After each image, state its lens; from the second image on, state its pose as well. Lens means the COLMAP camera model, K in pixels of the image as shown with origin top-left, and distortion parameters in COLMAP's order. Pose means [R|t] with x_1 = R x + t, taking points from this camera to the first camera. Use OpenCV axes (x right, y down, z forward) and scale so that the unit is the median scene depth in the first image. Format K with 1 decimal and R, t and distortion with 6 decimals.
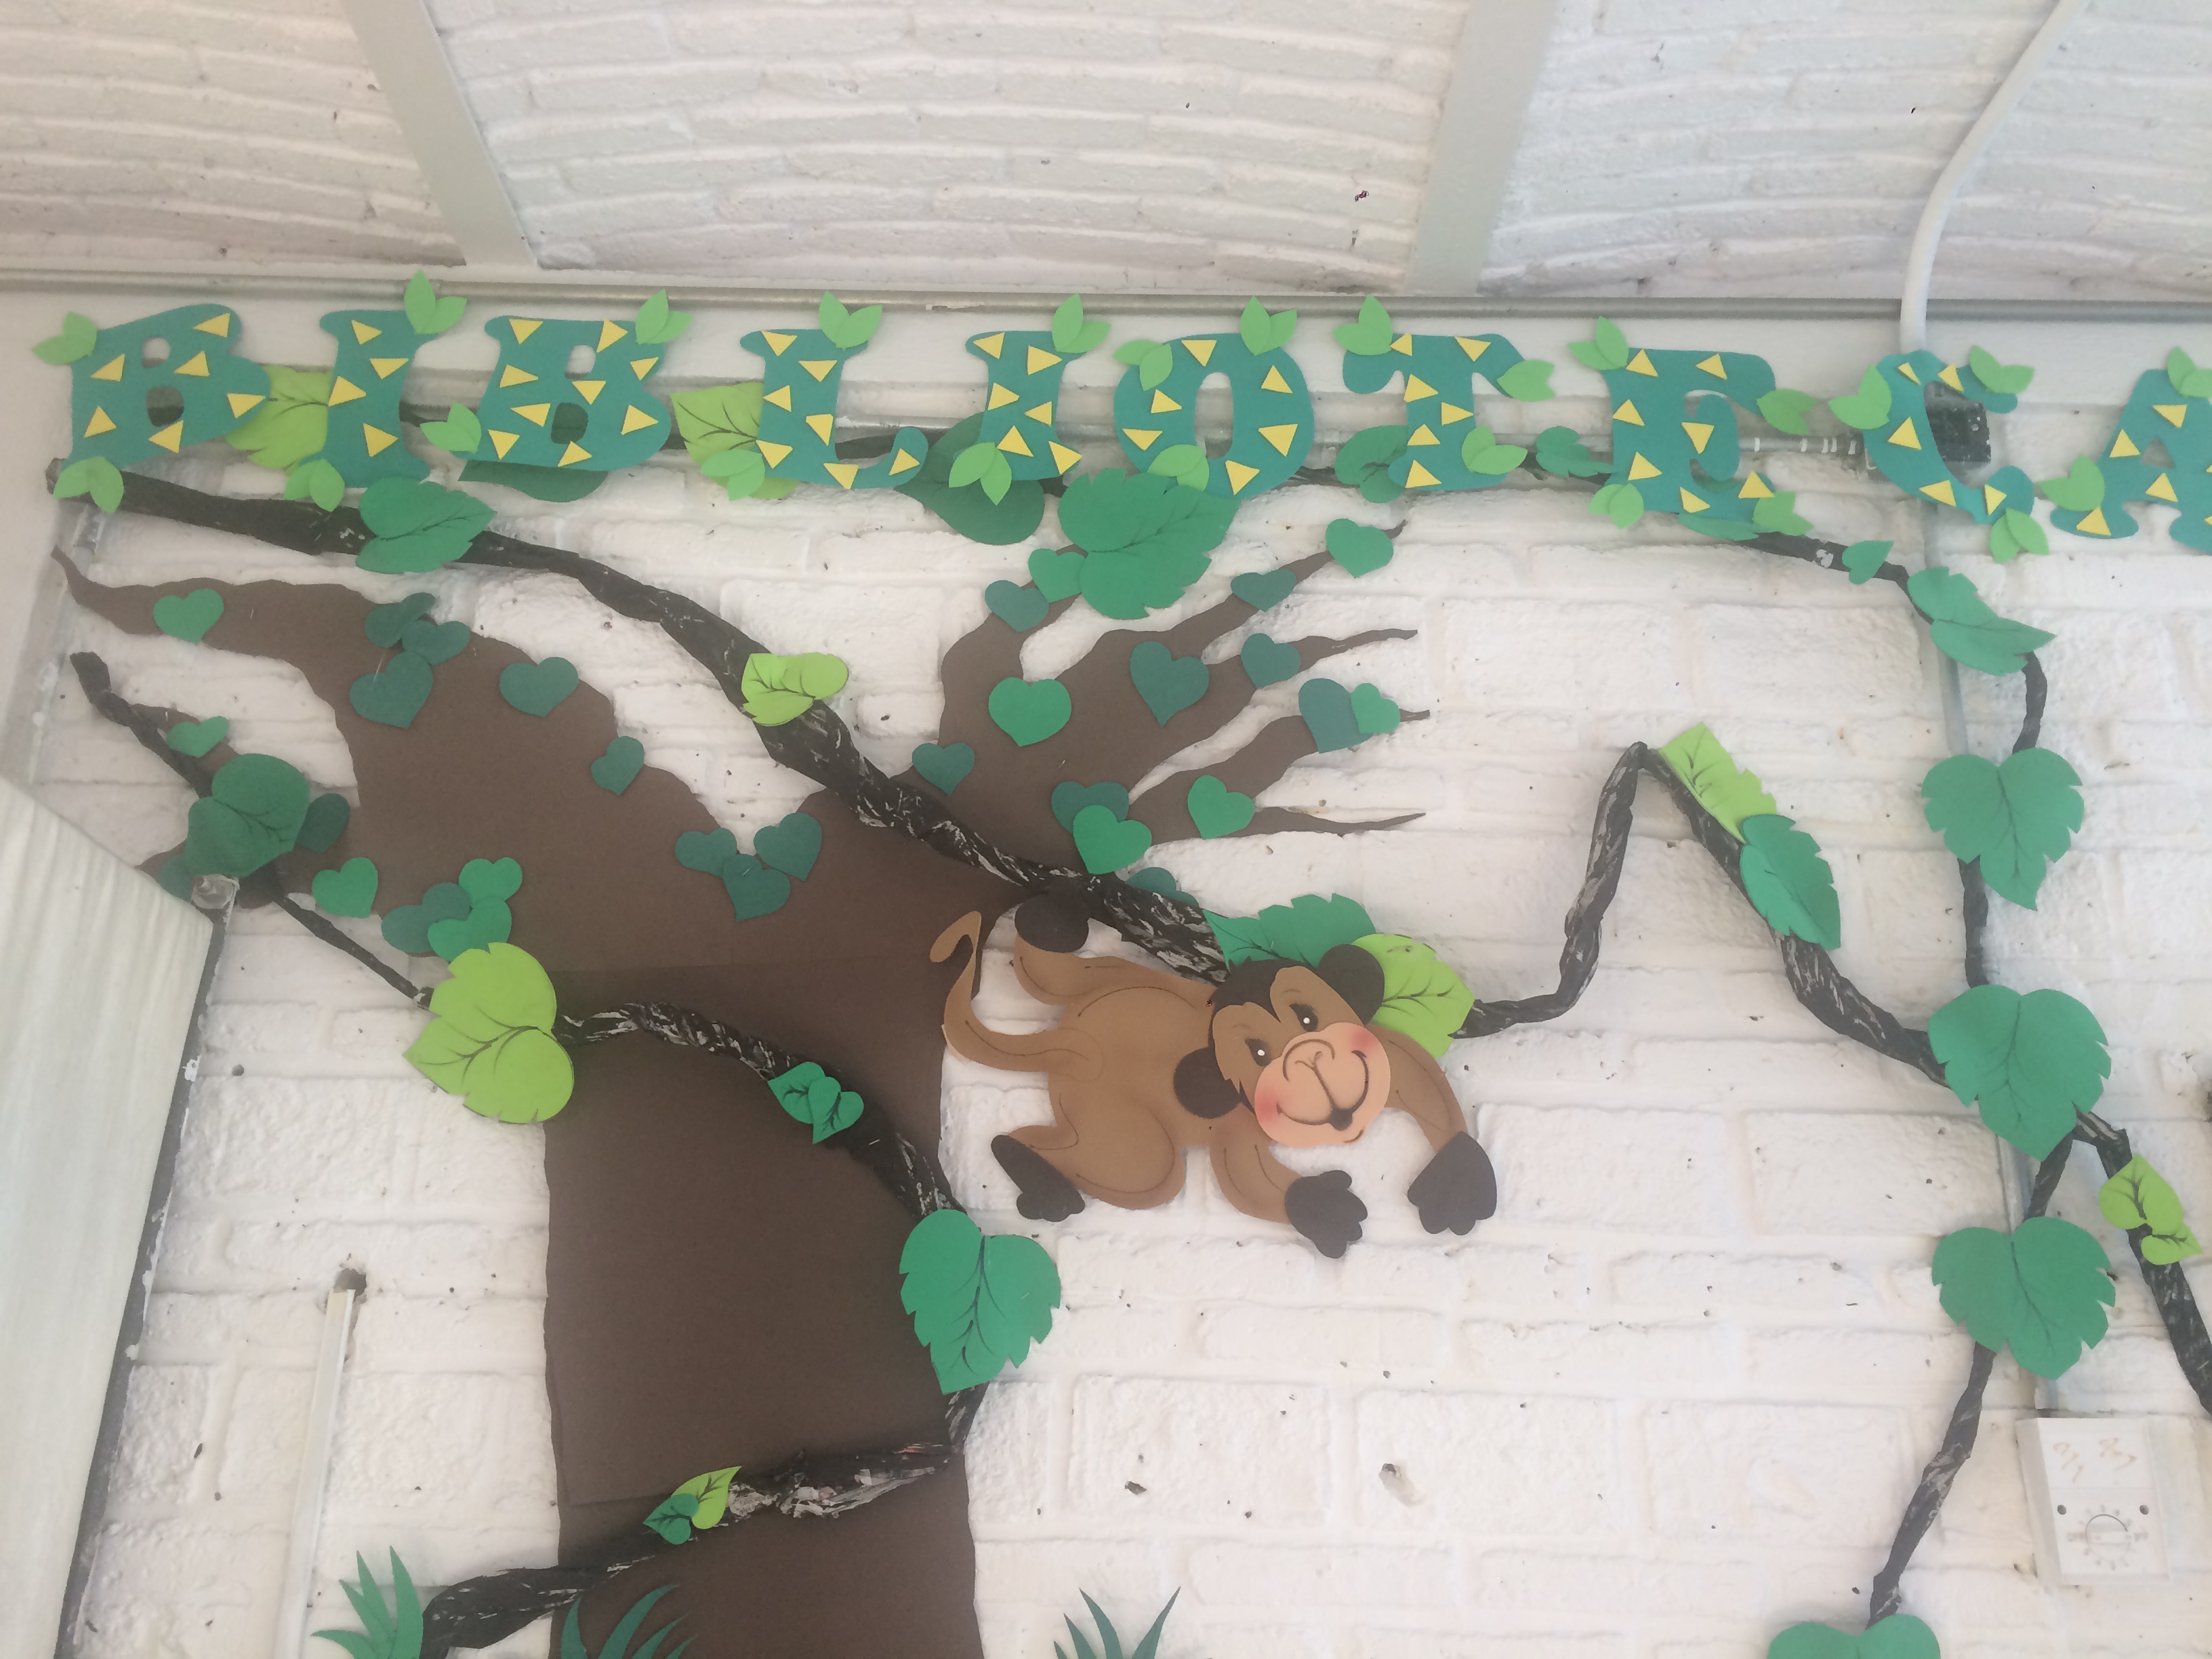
lens RADIAL K [[1878.0, 0, 1103.0], [0, 1878.0, 818.6], [0, 0, 1]] dist [0.077765, -0.102287]
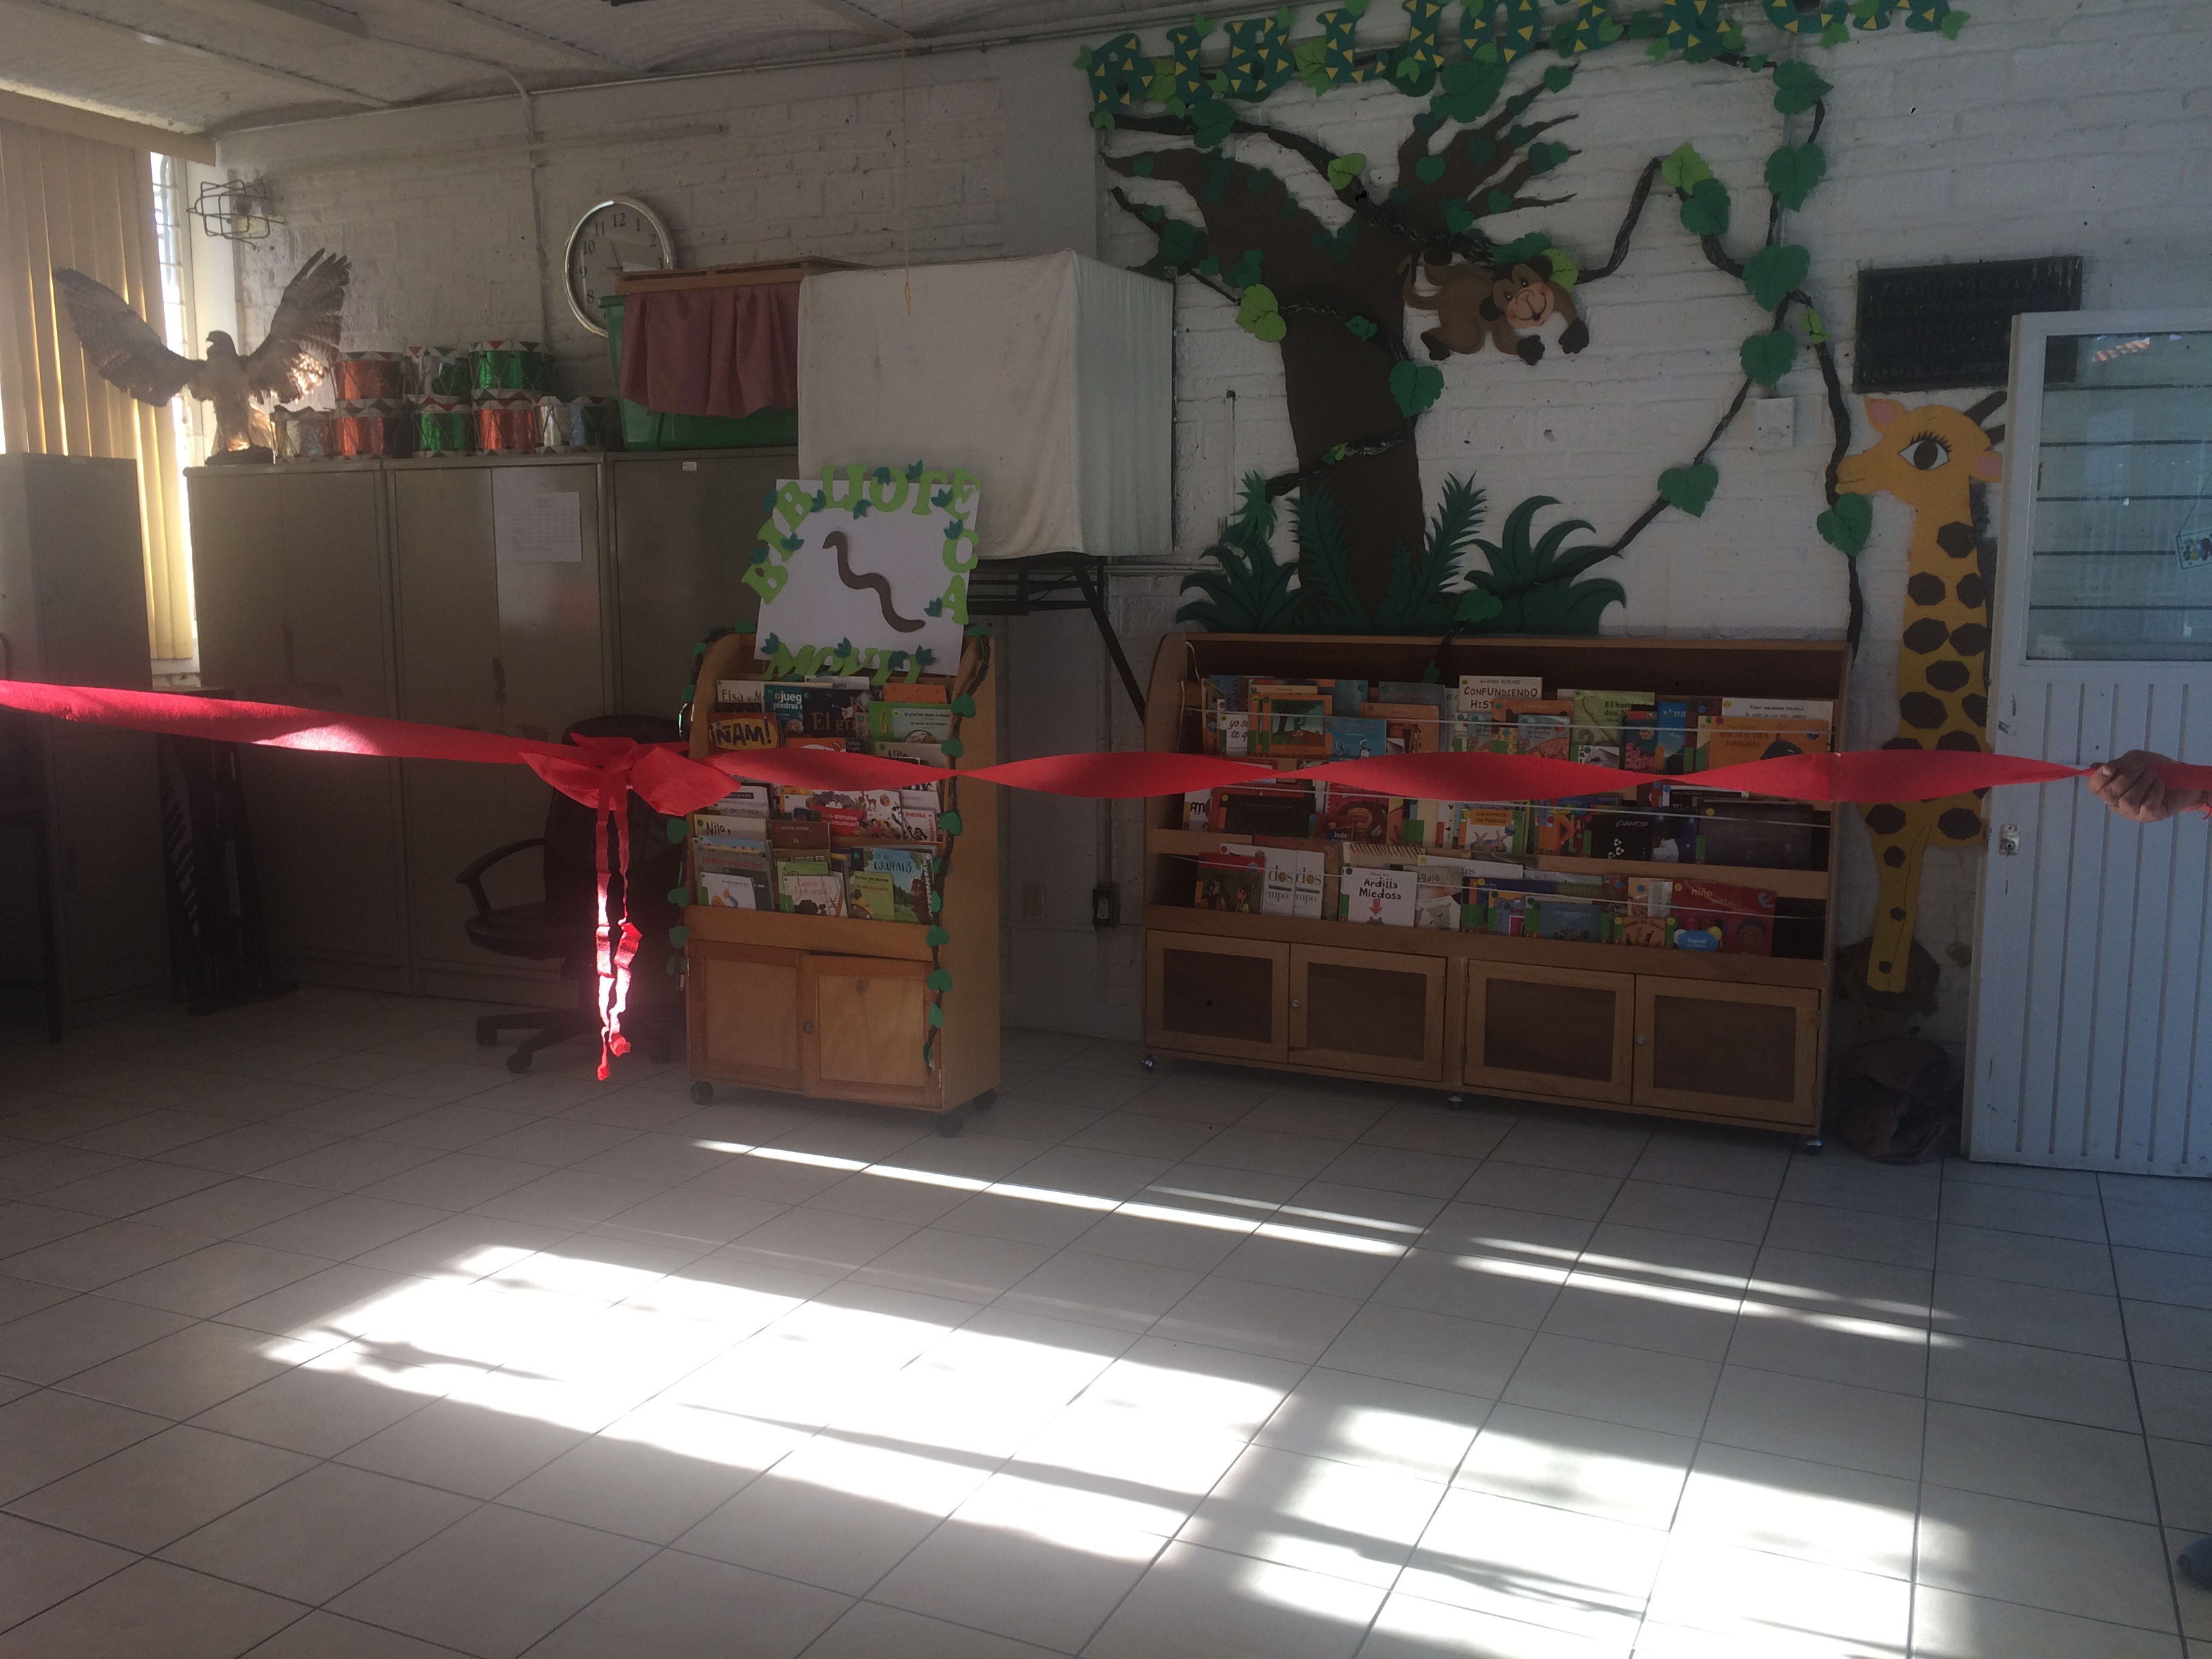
lens RADIAL K [[1878.0, 0, 1108.1], [0, 1878.0, 822.1], [0, 0, 1]] dist [0.077765, -0.102287]
pose [[0.906615, 0.029249, -0.420944, 0.718631], [0.180625, 0.874674, 0.449801, -0.547999], [0.381345, -0.483829, 0.787709, -1.789215]]
